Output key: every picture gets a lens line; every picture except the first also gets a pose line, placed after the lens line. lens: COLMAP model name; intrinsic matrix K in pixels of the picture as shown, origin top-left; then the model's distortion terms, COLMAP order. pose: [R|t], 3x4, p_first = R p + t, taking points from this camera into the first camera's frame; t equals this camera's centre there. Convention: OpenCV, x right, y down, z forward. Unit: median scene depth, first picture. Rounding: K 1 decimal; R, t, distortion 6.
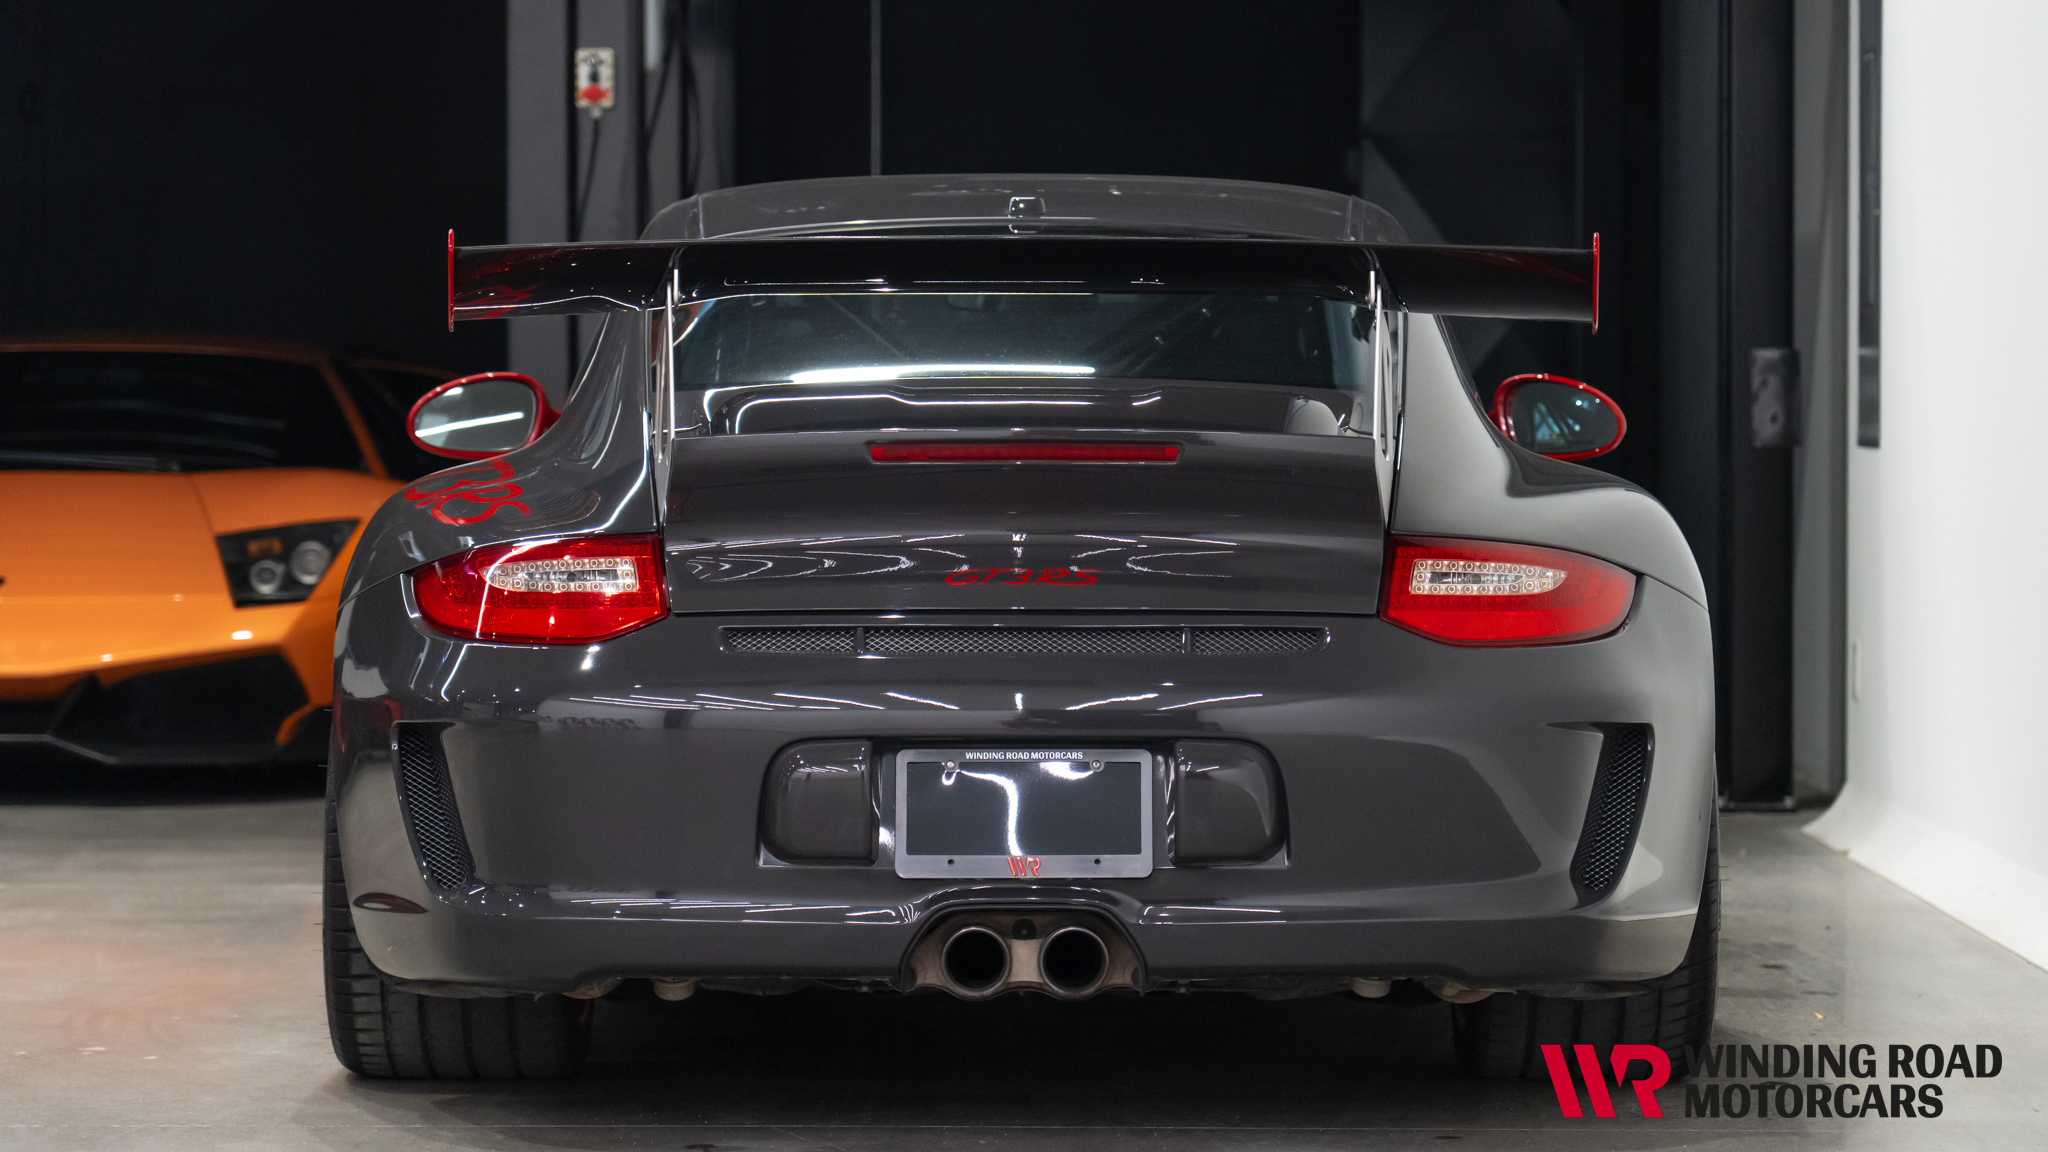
lens RADIAL K [[6330.8, 0, 1025.1], [0, 6330.8, 590.4], [0, 0, 1]] dist [0.138739, 0.000000]
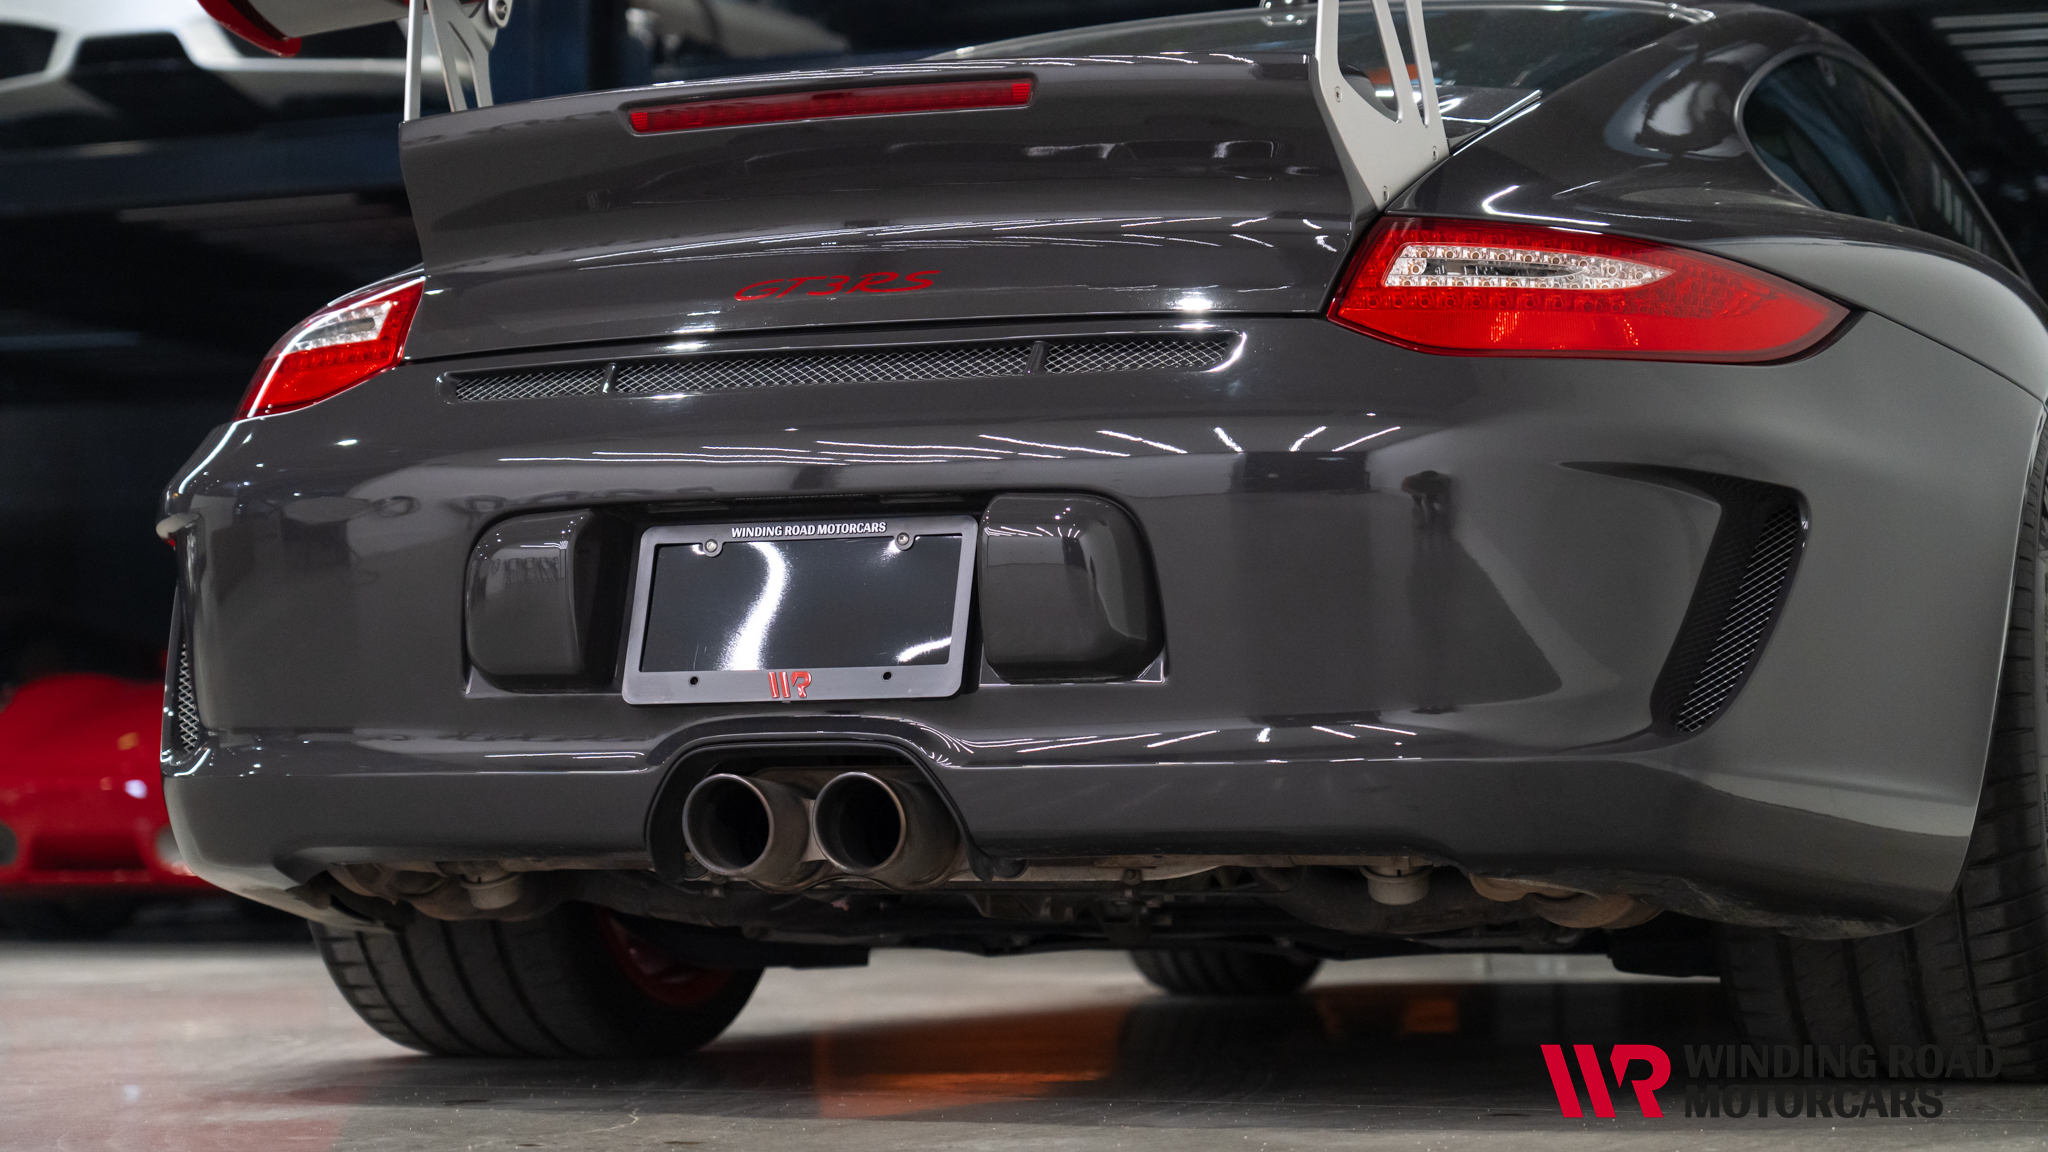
lens RADIAL K [[4234.8, 0, 1026.2], [0, 4234.8, 577.6], [0, 0, 1]] dist [0.030467, 0.000000]
pose [[0.931591, -0.028022, -0.362428, 0.186113], [-0.006966, 0.995465, -0.094873, 0.073581], [0.363442, 0.090908, 0.927171, 0.567561]]
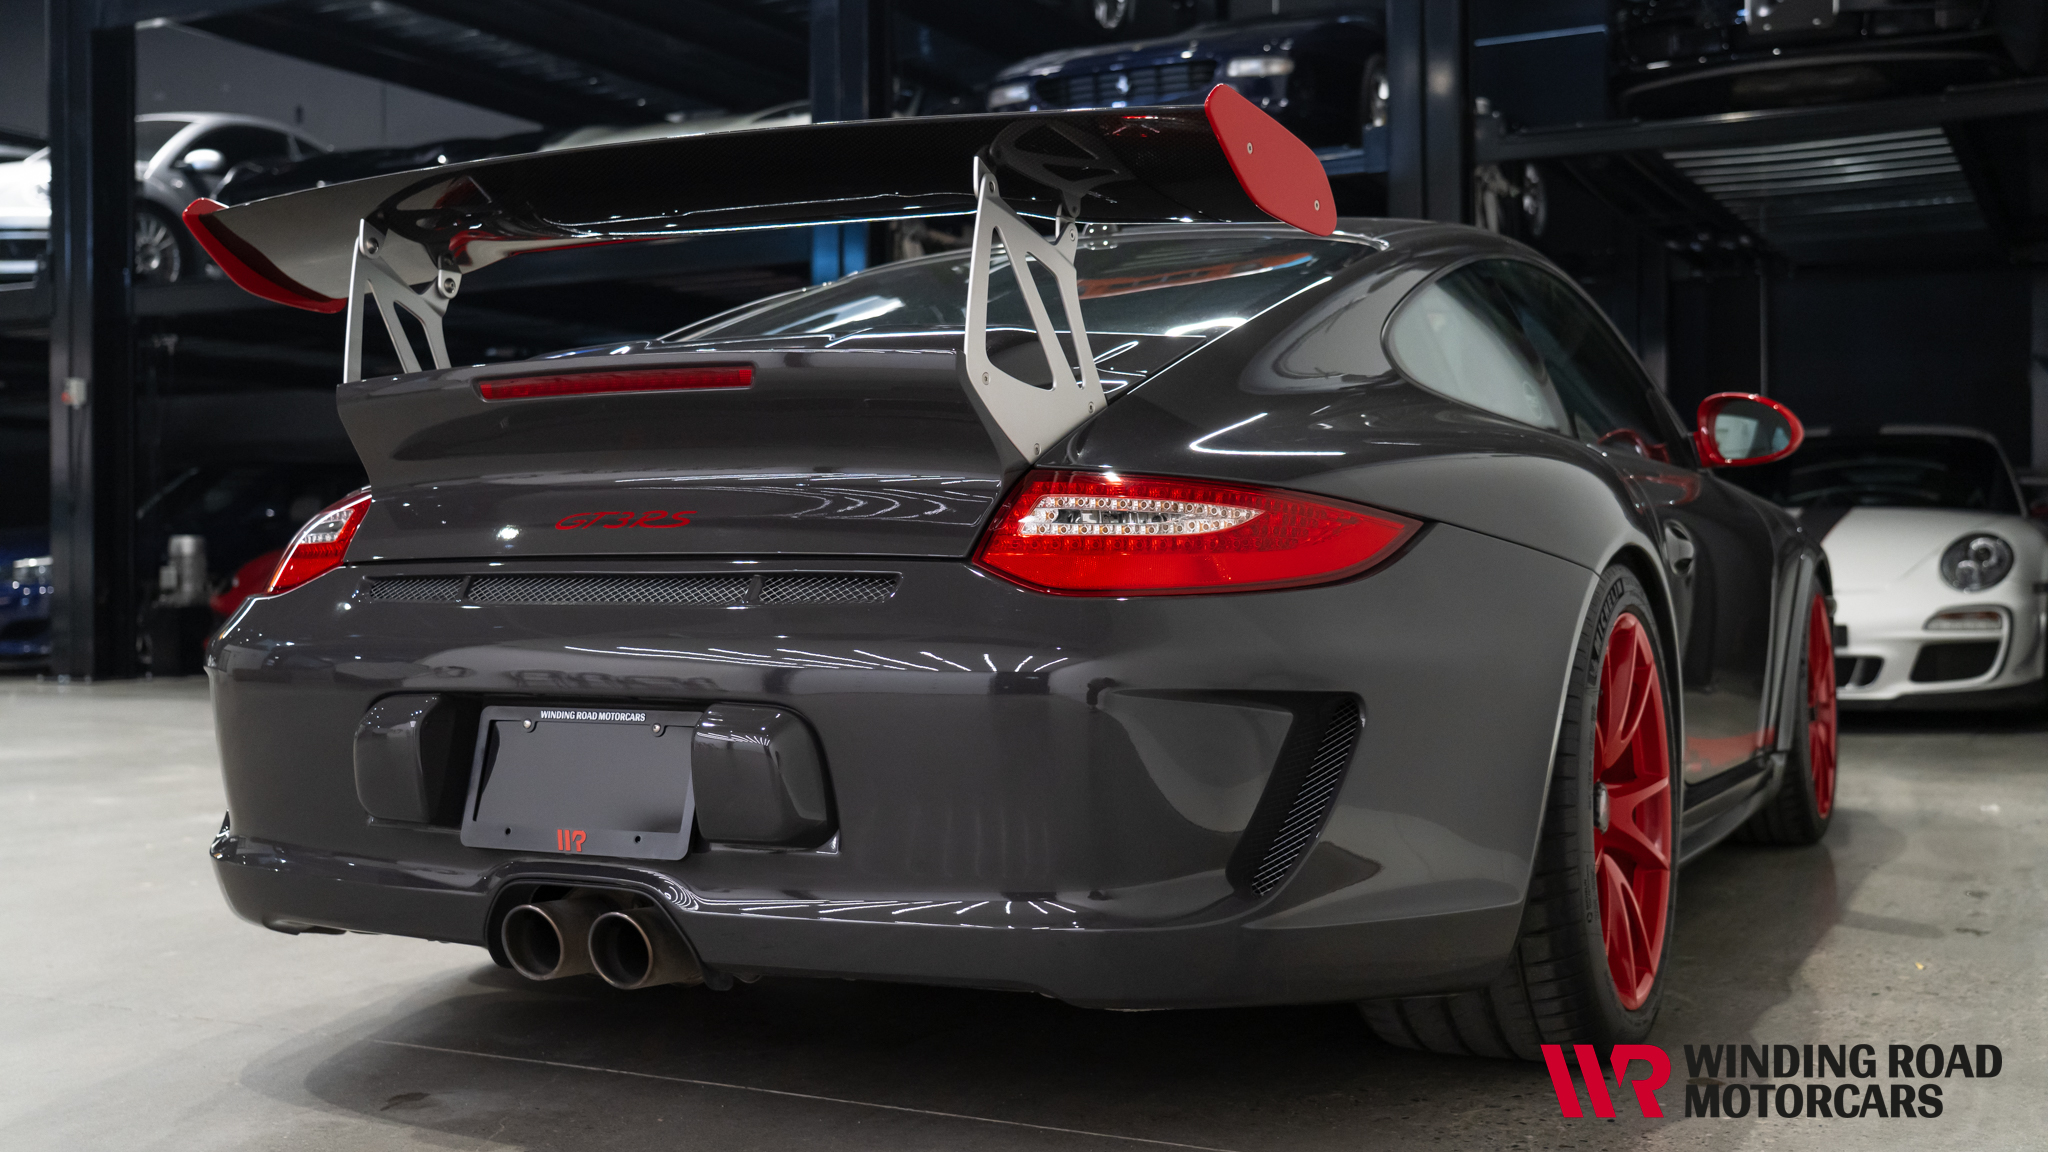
lens RADIAL K [[2167.1, 0, 1029.1], [0, 2167.1, 567.3], [0, 0, 1]] dist [0.009216, 0.000000]
pose [[0.891394, -0.004214, -0.453210, 0.191093], [-0.006220, 0.999749, -0.021529, 0.011001], [0.453187, 0.022010, 0.891144, 0.737614]]
